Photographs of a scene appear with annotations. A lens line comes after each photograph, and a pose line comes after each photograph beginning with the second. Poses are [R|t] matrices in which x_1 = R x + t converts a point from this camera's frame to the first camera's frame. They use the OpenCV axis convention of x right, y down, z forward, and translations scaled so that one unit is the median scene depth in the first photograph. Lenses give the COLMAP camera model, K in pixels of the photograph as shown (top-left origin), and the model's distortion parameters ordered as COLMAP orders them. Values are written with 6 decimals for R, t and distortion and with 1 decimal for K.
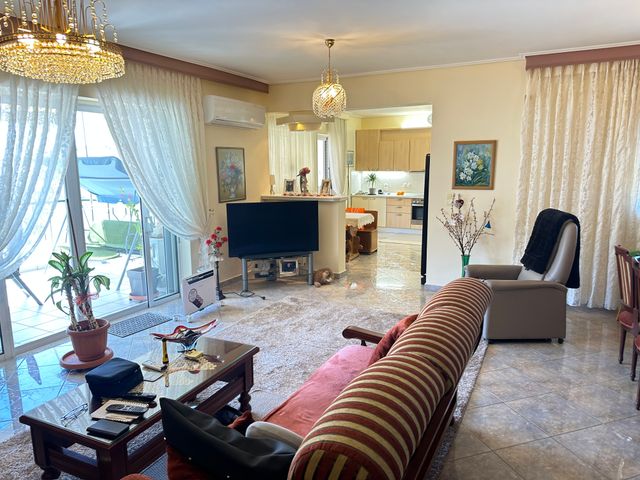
lens RADIAL K [[451.2, 0, 321.5], [0, 451.2, 241.7], [0, 0, 1]] dist [0.094849, -0.107201]
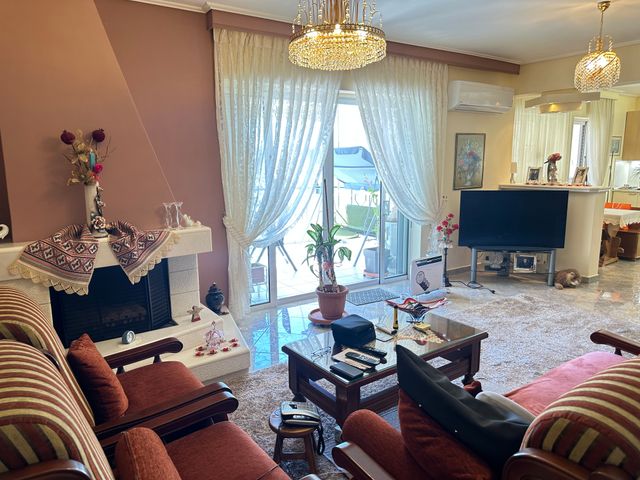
lens RADIAL K [[451.2, 0, 321.5], [0, 451.2, 241.7], [0, 0, 1]] dist [0.094849, -0.107201]
pose [[0.881213, 0.081817, -0.465585, -0.008167], [-0.080181, 0.996507, 0.023355, 0.028703], [0.465870, 0.016750, 0.884695, -0.014207]]
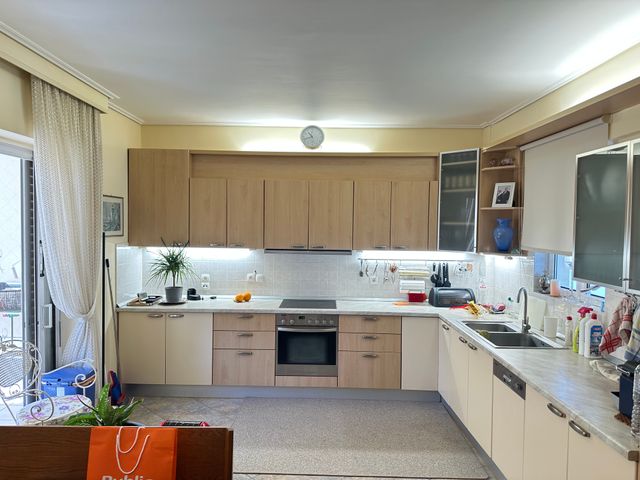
lens RADIAL K [[451.2, 0, 321.5], [0, 451.2, 241.7], [0, 0, 1]] dist [0.094849, -0.107201]
pose [[0.885851, 0.003922, 0.463953, 0.064573], [0.057935, 0.991203, -0.118999, -0.169203], [-0.460338, 0.132294, 0.877831, 0.936693]]
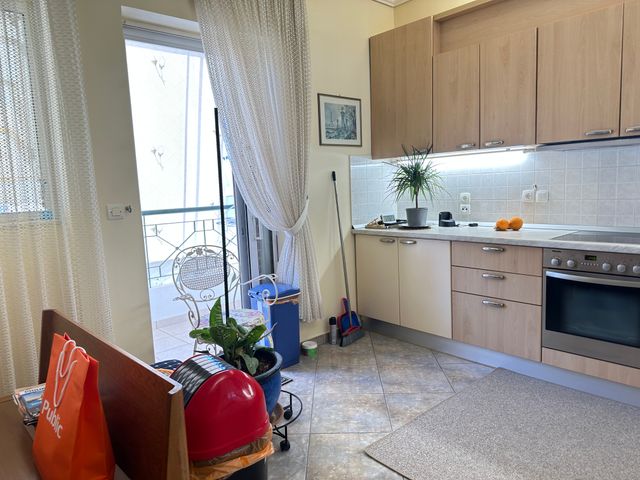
lens RADIAL K [[451.2, 0, 321.5], [0, 451.2, 241.7], [0, 0, 1]] dist [0.094849, -0.107201]
pose [[0.937575, 0.010942, -0.347611, 0.265987], [-0.024392, 0.999113, -0.034339, -0.135025], [0.346927, 0.040674, 0.937010, 1.111165]]
